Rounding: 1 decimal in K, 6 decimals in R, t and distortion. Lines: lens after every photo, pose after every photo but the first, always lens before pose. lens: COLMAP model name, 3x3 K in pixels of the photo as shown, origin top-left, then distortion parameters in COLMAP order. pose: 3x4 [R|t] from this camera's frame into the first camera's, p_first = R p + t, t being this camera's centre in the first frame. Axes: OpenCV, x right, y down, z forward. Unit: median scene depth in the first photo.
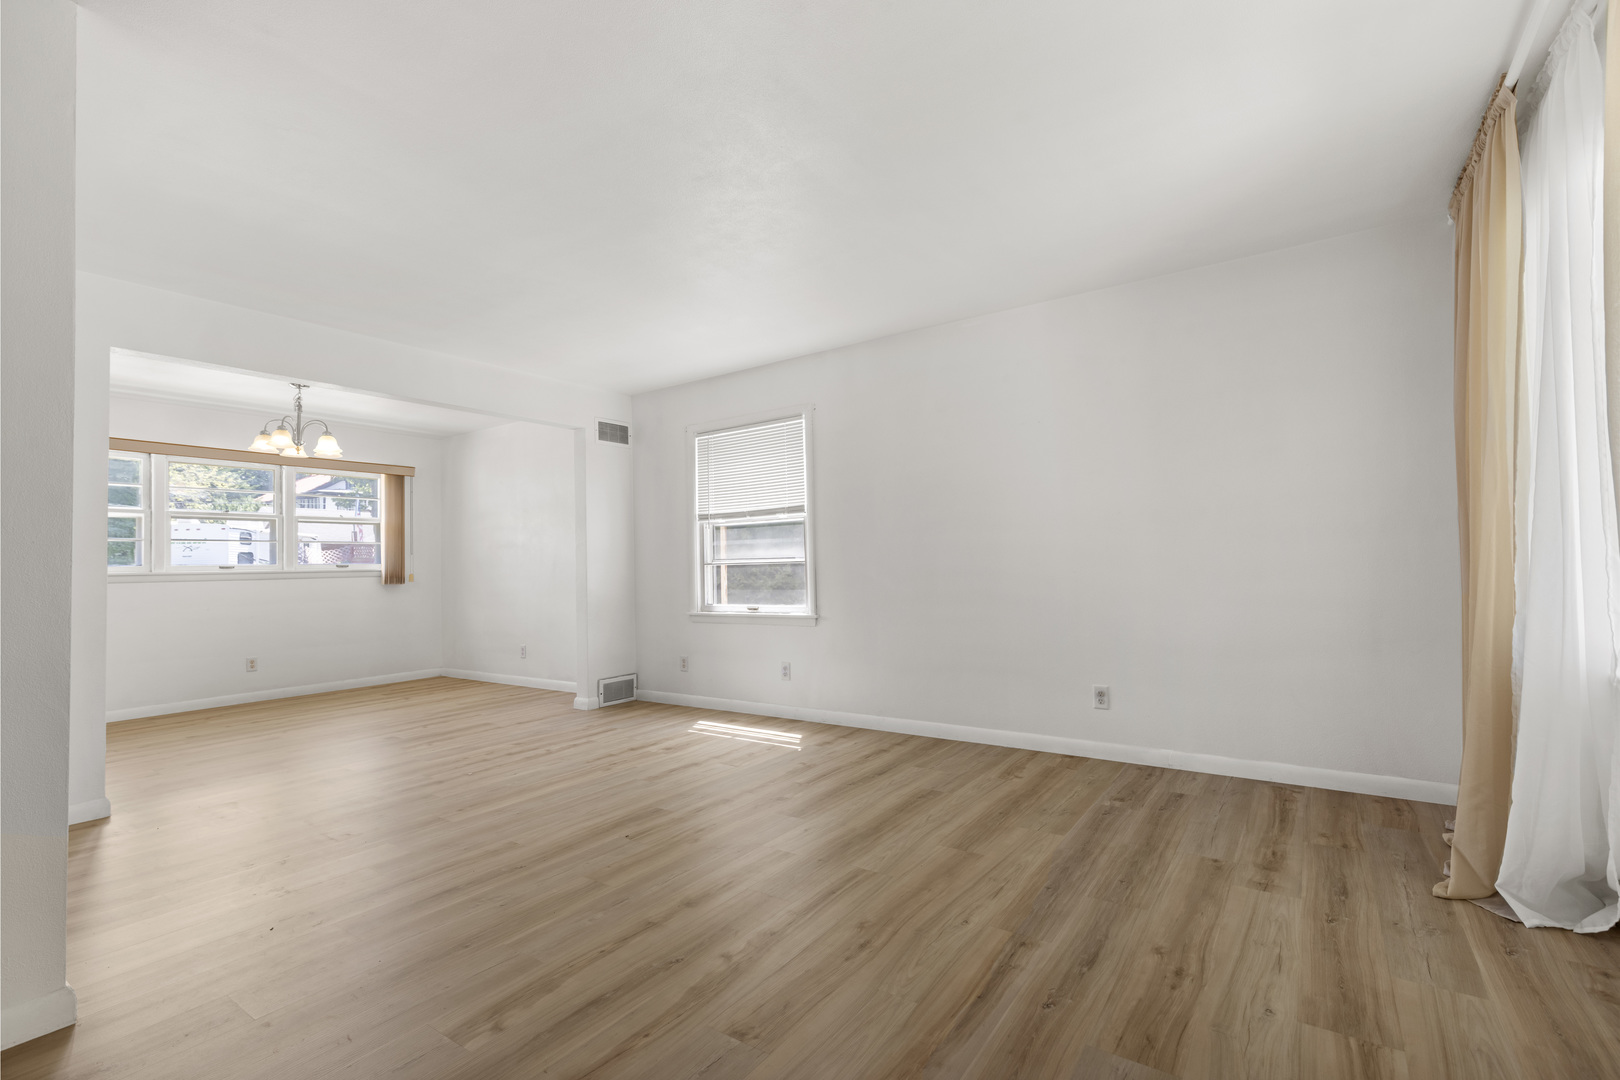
lens RADIAL K [[730.1, 0, 815.3], [0, 730.1, 543.3], [0, 0, 1]] dist [0.011010, 0.000568]
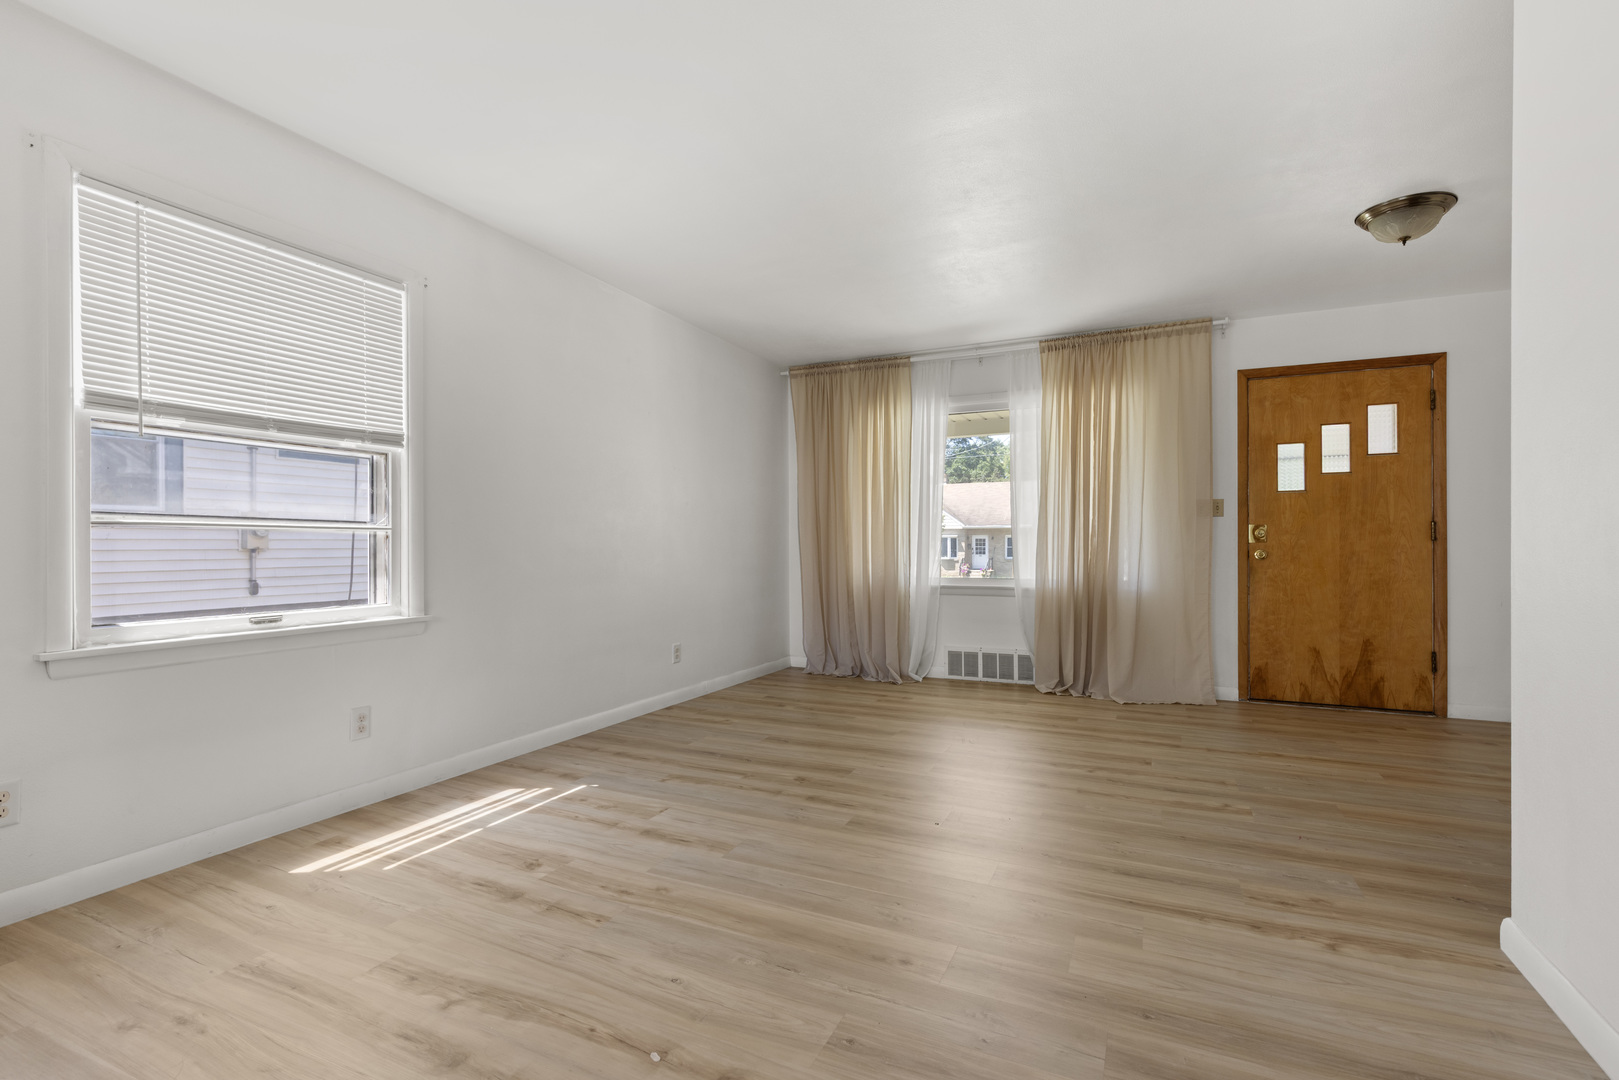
lens RADIAL K [[729.6, 0, 824.6], [0, 729.6, 548.3], [0, 0, 1]] dist [0.011010, 0.000568]
pose [[-0.173392, 0.018705, 0.984675, -0.838005], [-0.026986, 0.999354, -0.023736, 0.057284], [-0.984483, -0.030688, -0.172775, 0.956961]]
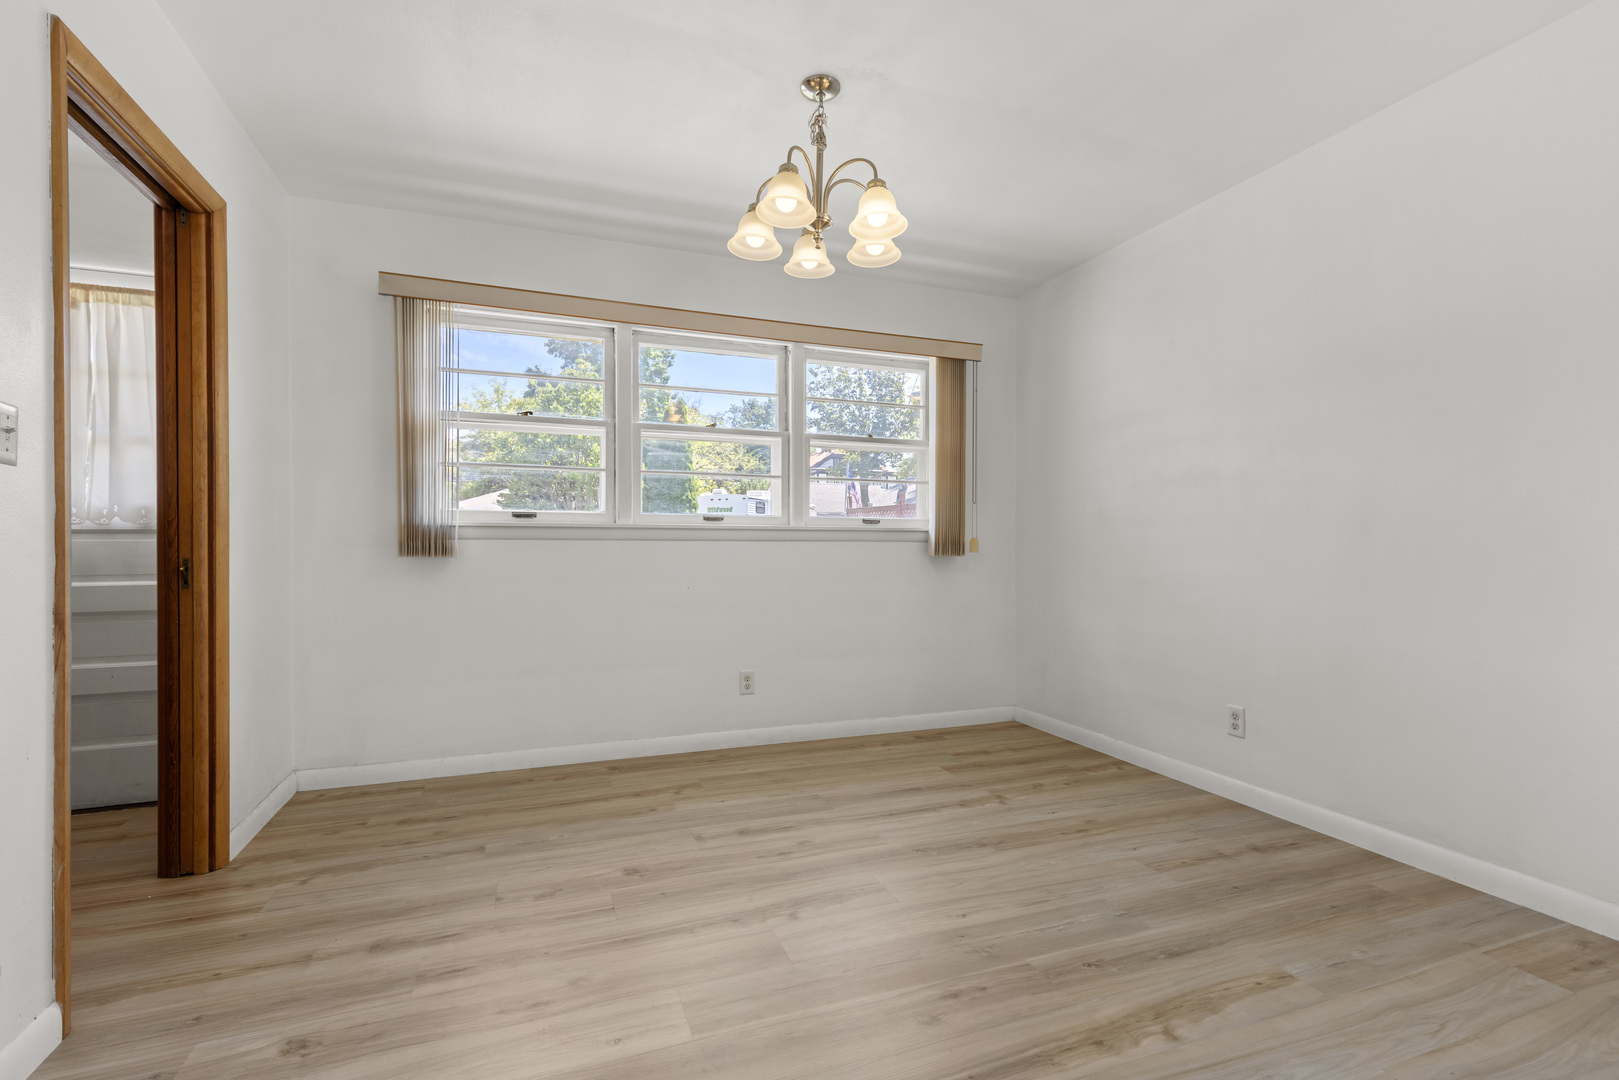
lens RADIAL K [[729.6, 0, 808.4], [0, 729.6, 545.5], [0, 0, 1]] dist [0.011010, 0.000568]
pose [[0.825974, 0.022135, -0.563273, -0.330285], [-0.001966, 0.999336, 0.036389, 0.026438], [0.563704, -0.028949, 0.825469, 0.454510]]
